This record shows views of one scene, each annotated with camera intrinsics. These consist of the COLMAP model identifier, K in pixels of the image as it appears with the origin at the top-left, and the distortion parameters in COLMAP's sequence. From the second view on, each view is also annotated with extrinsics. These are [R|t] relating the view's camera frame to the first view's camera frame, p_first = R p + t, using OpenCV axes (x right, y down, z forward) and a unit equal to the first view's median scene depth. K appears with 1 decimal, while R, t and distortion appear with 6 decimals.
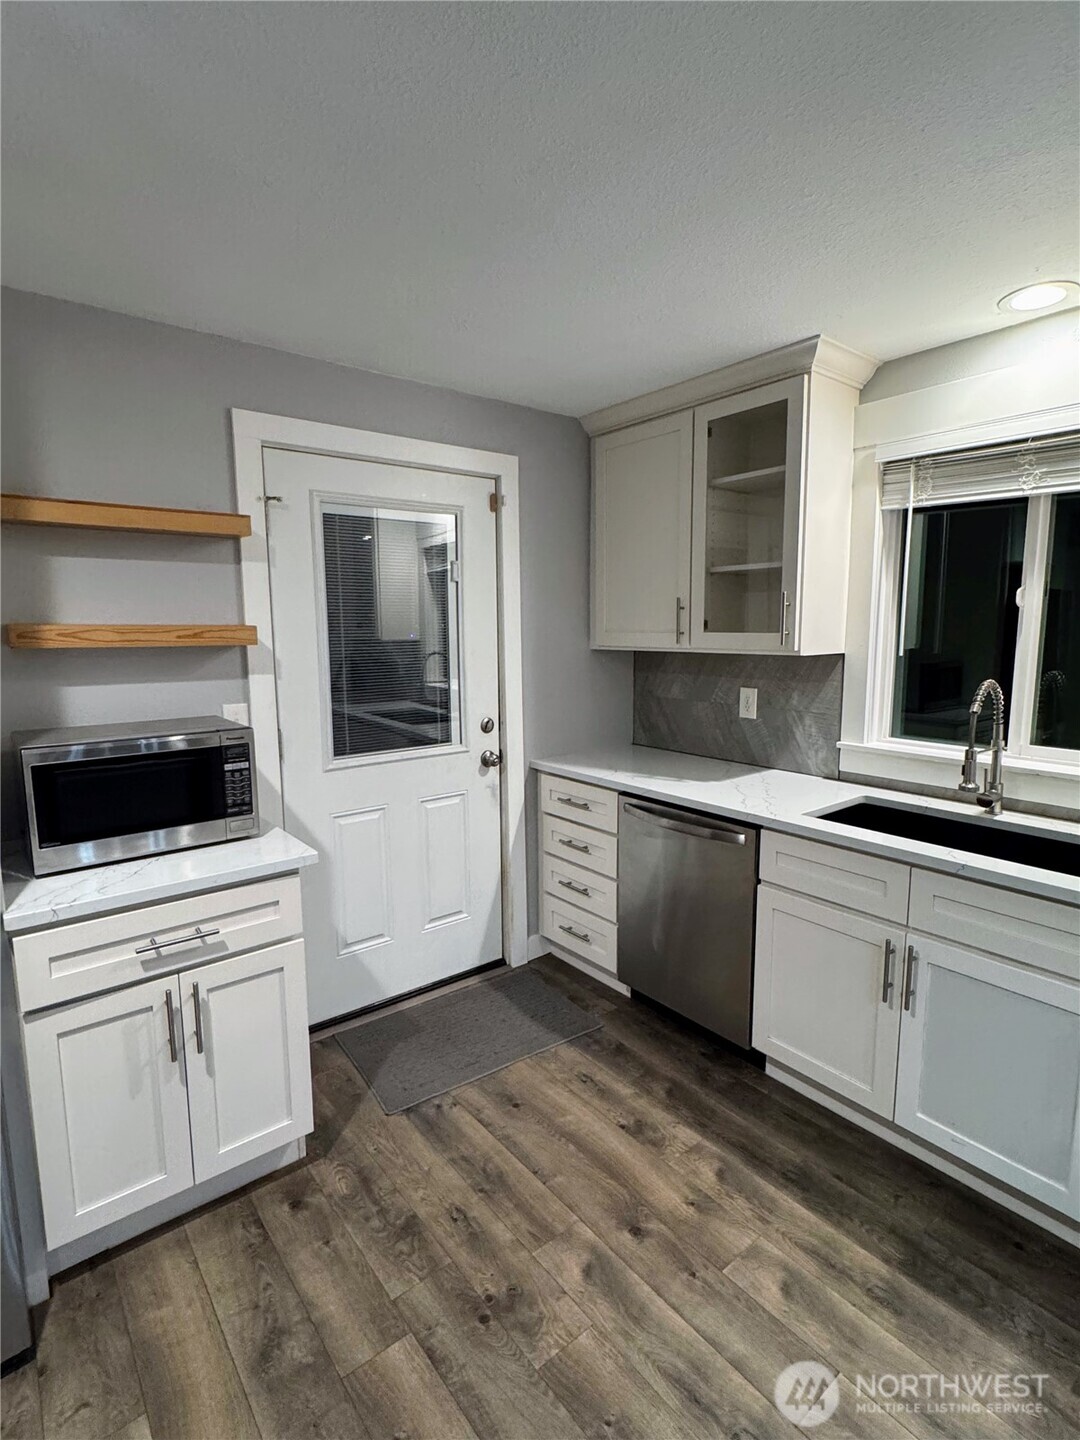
lens RADIAL K [[712.4, 0, 540.0], [0, 712.4, 720.0], [0, 0, 1]] dist [-0.000528, 0.000228]
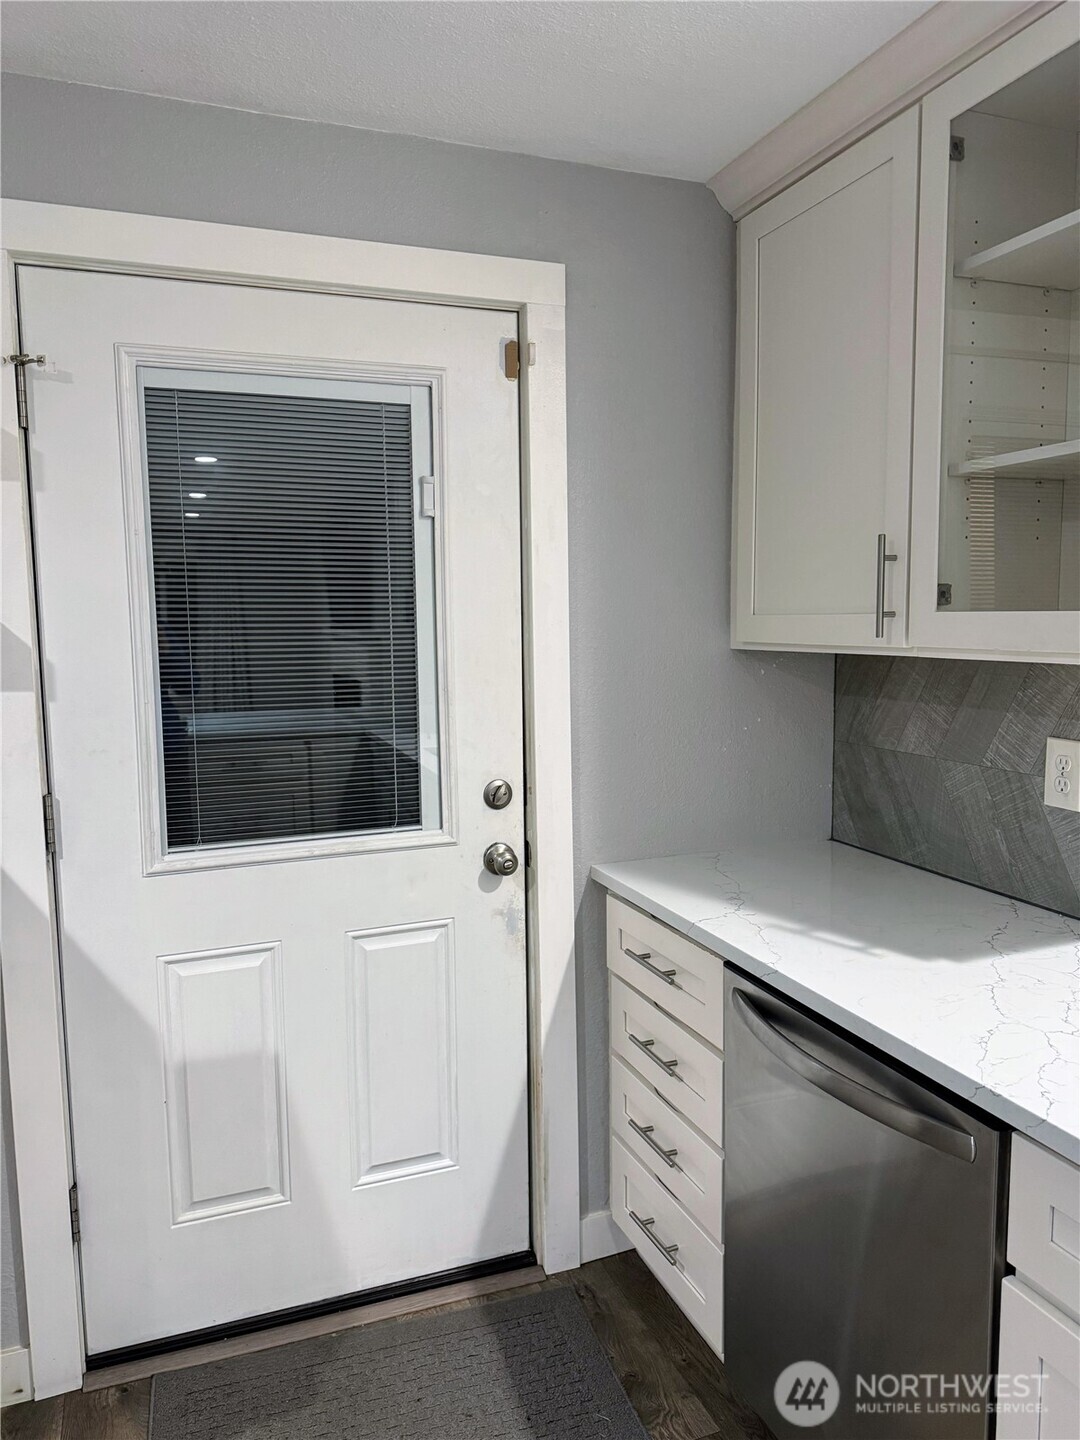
lens RADIAL K [[1010.4, 0, 540.0], [0, 1010.4, 720.0], [0, 0, 1]] dist [0.065406, -0.094022]
pose [[0.953889, 0.028255, -0.298827, 0.170483], [-0.035885, 0.999154, -0.020077, -0.032562], [0.298007, 0.029874, 0.954096, 0.306679]]
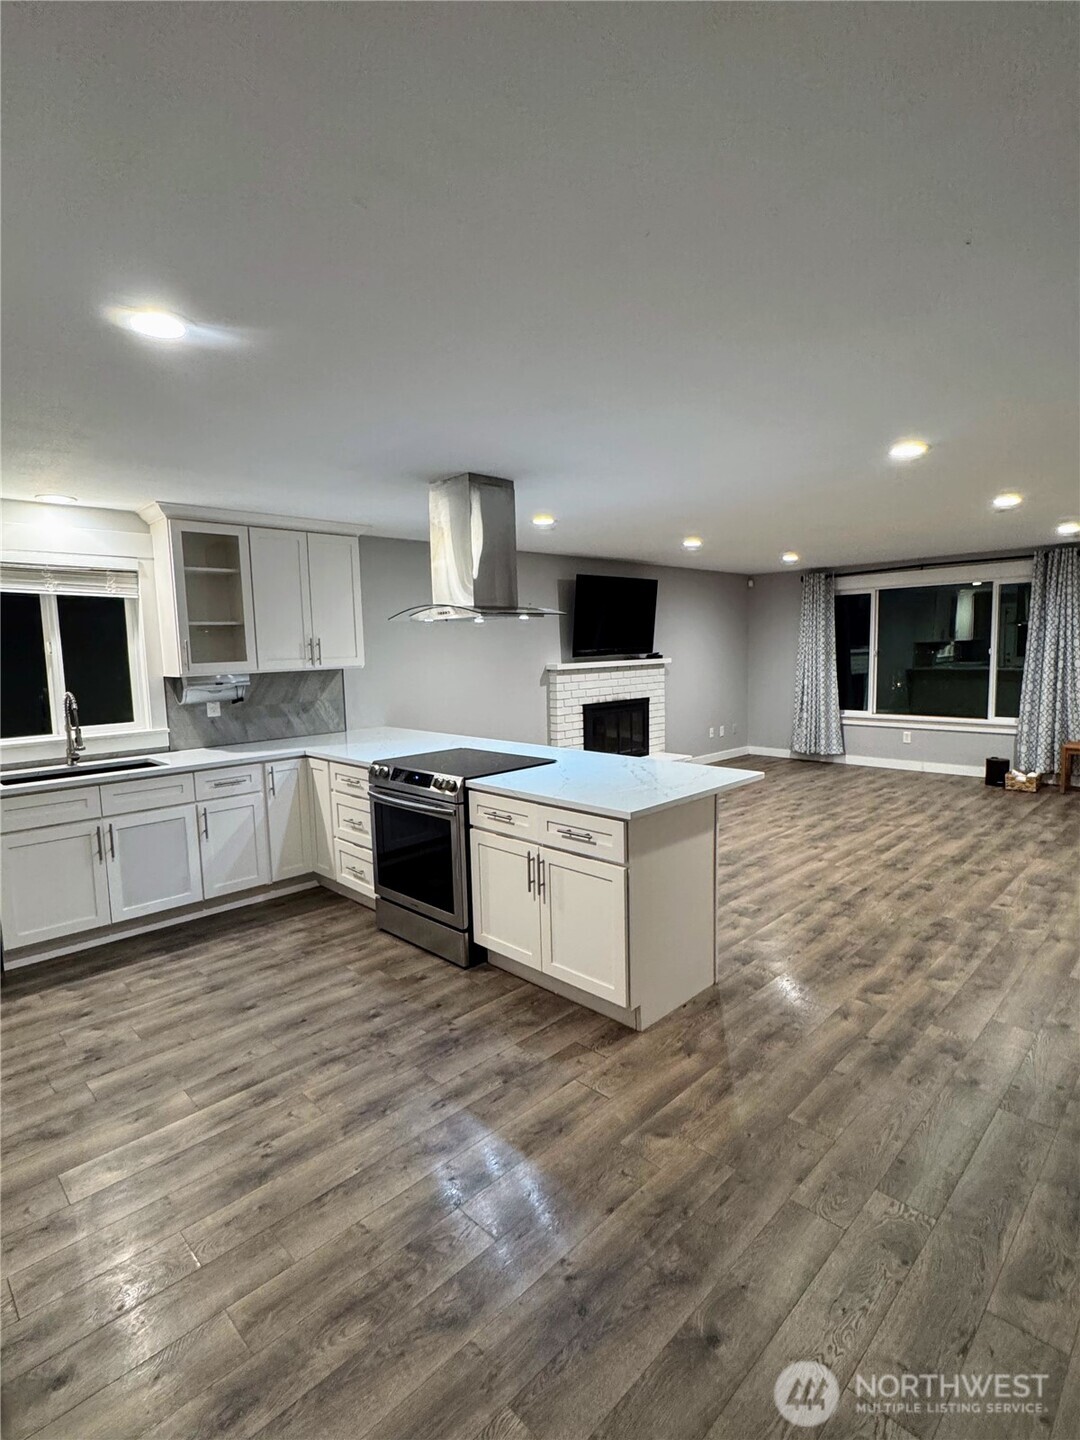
lens RADIAL K [[712.4, 0, 540.0], [0, 712.4, 720.0], [0, 0, 1]] dist [-0.000528, 0.000228]
pose [[-0.107107, -0.101377, 0.989066, -5.128259], [0.159139, 0.980215, 0.117703, -0.023553], [-0.981429, 0.170006, -0.088855, -0.150071]]
